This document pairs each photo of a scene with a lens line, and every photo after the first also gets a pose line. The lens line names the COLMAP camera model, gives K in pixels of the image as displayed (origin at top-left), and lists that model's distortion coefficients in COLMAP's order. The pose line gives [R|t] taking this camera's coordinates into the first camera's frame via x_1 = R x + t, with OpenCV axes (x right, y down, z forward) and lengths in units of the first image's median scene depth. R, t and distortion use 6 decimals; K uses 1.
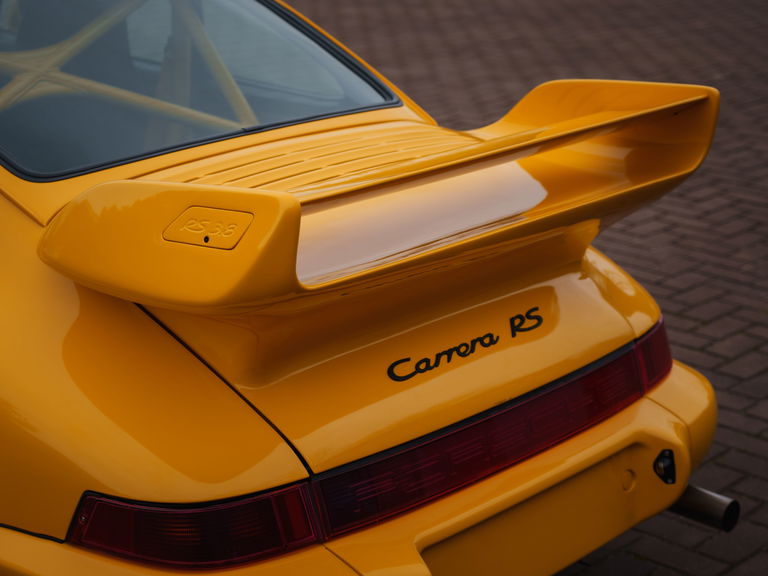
lens RADIAL K [[1672.4, 0, 383.4], [0, 1672.4, 289.3], [0, 0, 1]] dist [-0.257707, 0.000000]
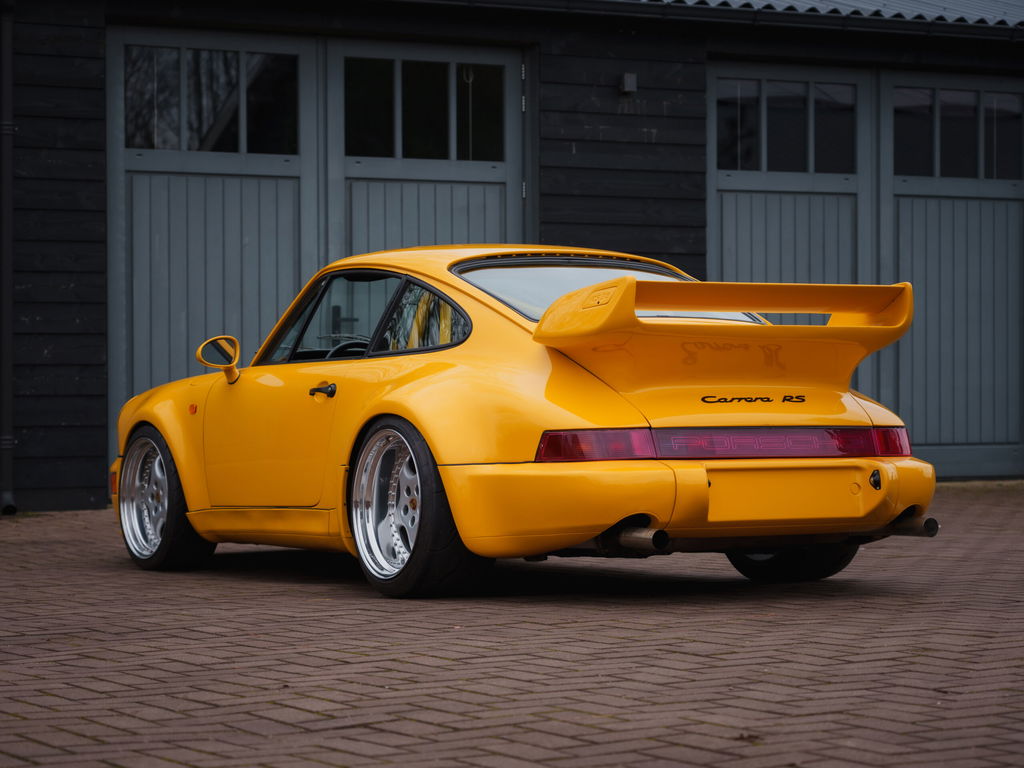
lens RADIAL K [[2761.4, 0, 521.7], [0, 2761.4, 342.4], [0, 0, 1]] dist [-0.039898, 0.000000]
pose [[0.950553, -0.043421, -0.307513, 0.778491], [-0.064172, 0.941348, -0.331278, 1.042835], [0.303861, 0.334631, 0.892015, -1.938742]]
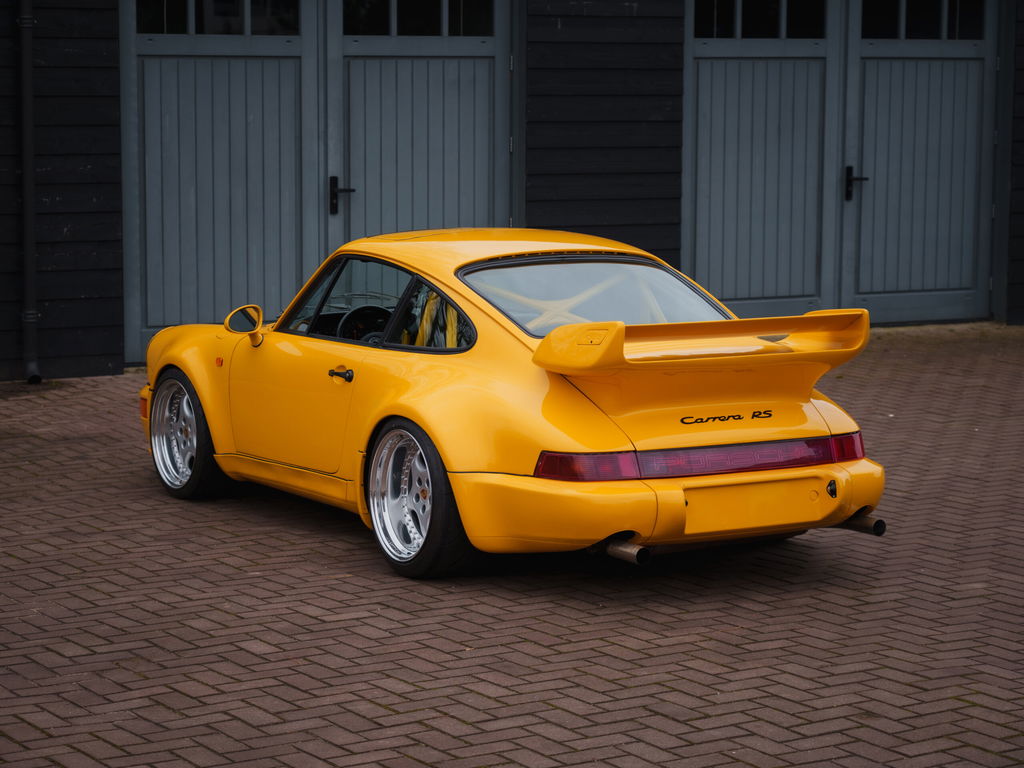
lens RADIAL K [[2761.4, 0, 517.9], [0, 2761.4, 389.5], [0, 0, 1]] dist [-0.039898, 0.000000]
pose [[0.954170, 0.009121, -0.299125, 0.869965], [-0.069736, 0.978796, -0.192603, 0.711336], [0.291026, 0.204636, 0.934574, -2.455451]]
